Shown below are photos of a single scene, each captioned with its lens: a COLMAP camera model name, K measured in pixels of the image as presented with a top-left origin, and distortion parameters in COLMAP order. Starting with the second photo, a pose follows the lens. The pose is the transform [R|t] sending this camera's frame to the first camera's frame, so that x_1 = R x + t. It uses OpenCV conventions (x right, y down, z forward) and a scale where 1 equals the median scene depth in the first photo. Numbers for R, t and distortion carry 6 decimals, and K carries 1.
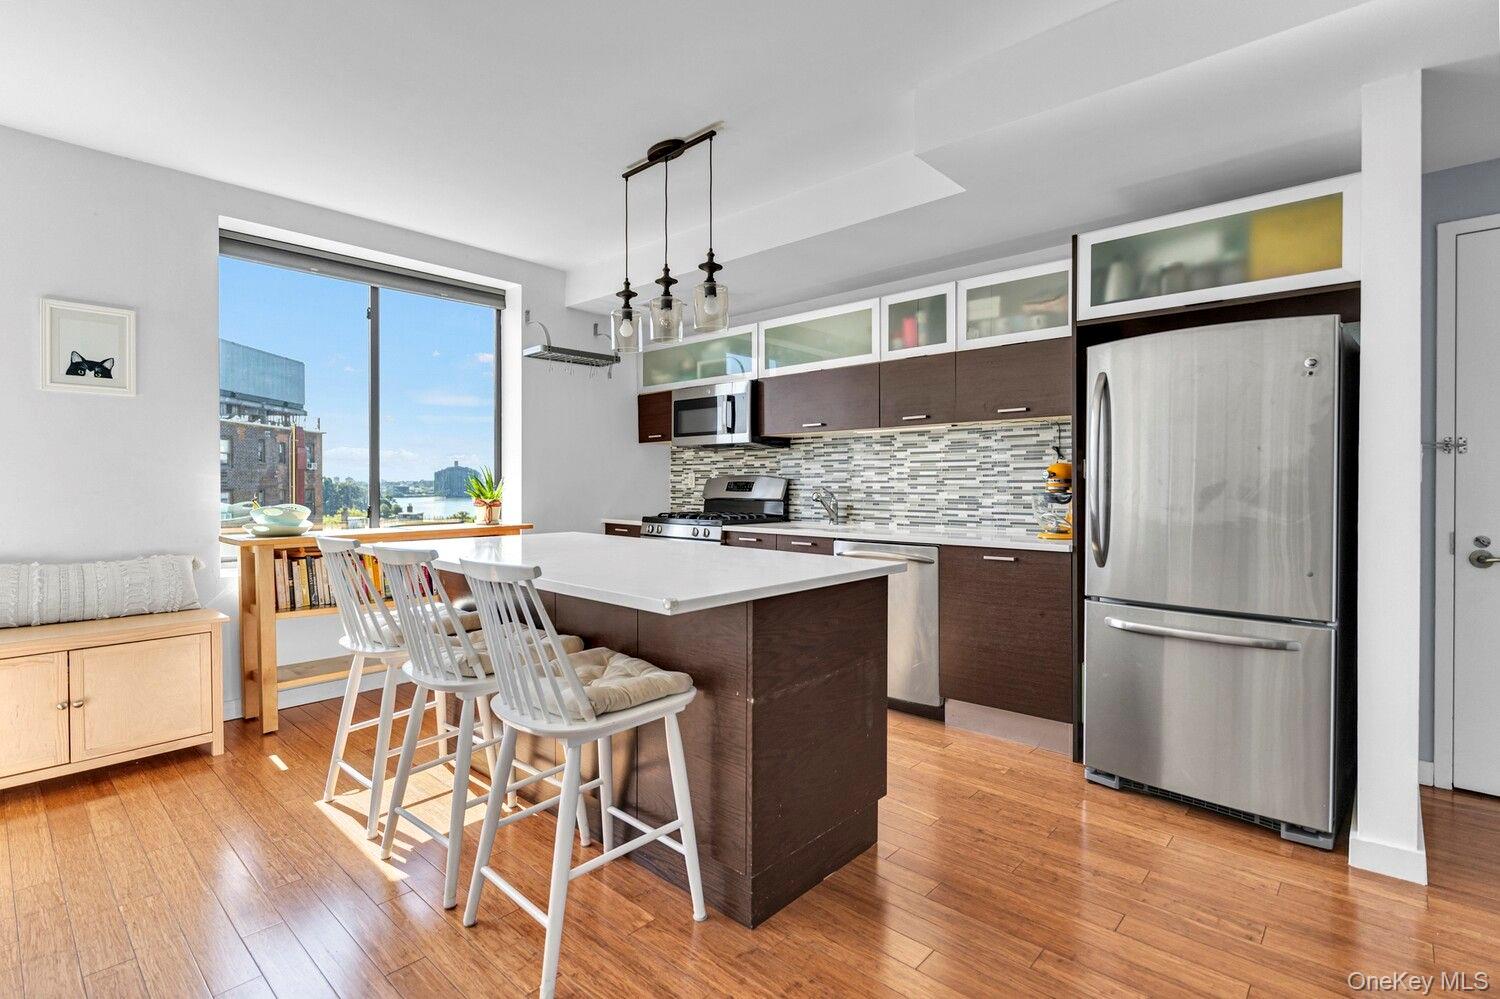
lens RADIAL K [[706.9, 0, 749.5], [0, 706.9, 495.5], [0, 0, 1]] dist [-0.000969, -0.000430]
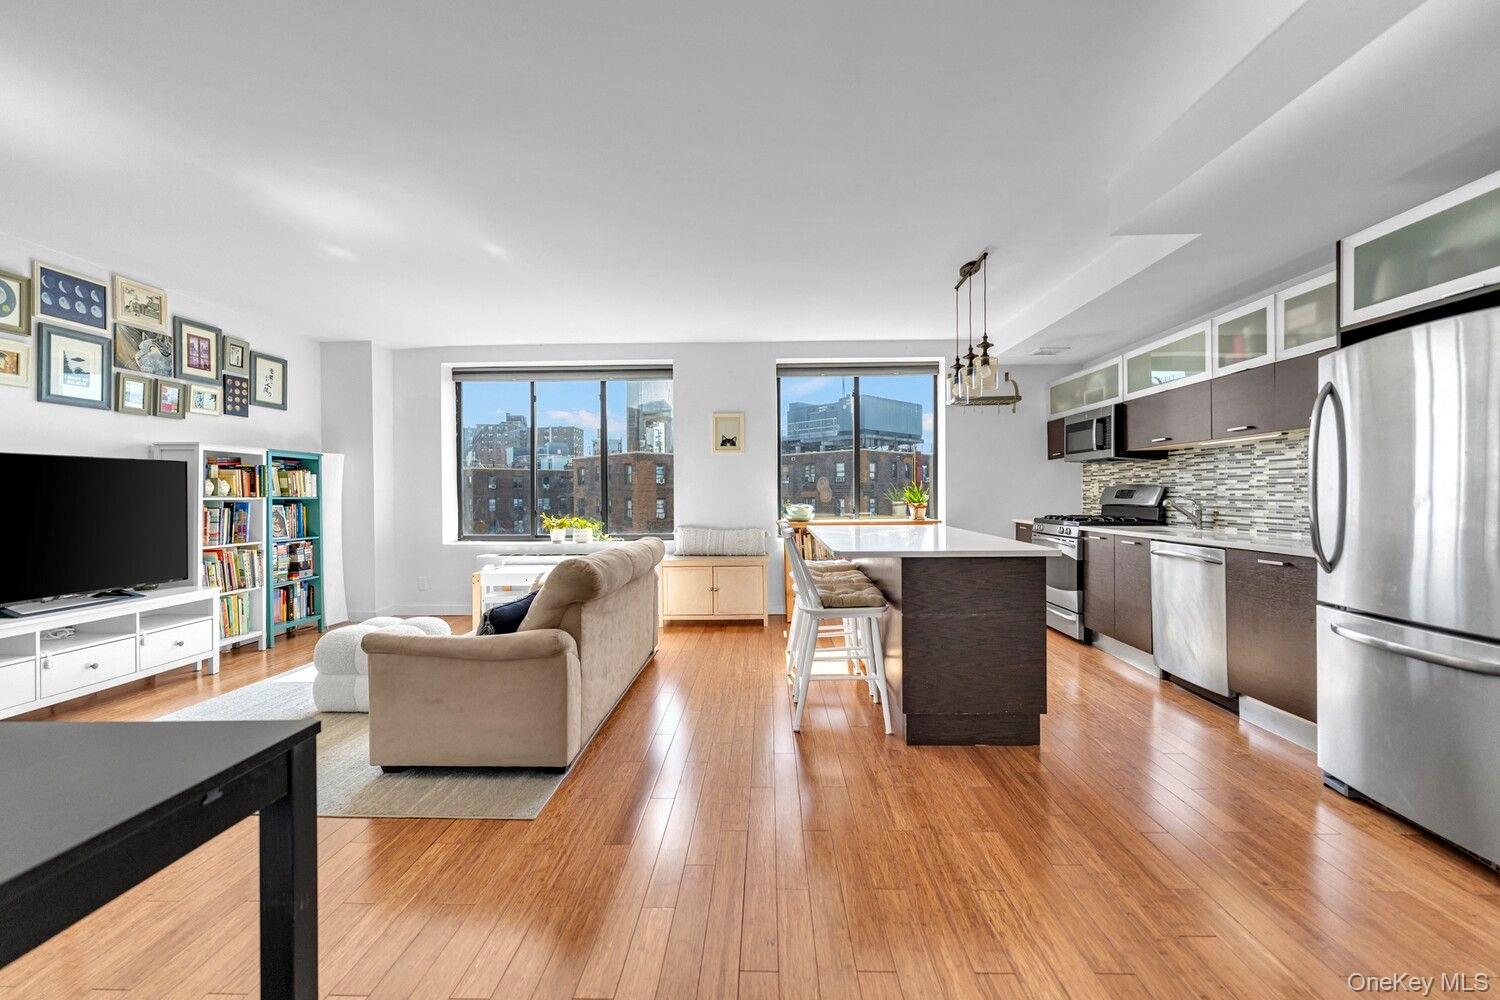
lens RADIAL K [[598.5, 0, 750.0], [0, 598.5, 500.0], [0, 0, 1]] dist [0.000628, 0.000158]
pose [[0.651108, 0.003338, -0.758977, 0.380319], [-0.005688, 0.999984, -0.000481, 0.000932], [0.758963, 0.004630, 0.651117, -0.119660]]
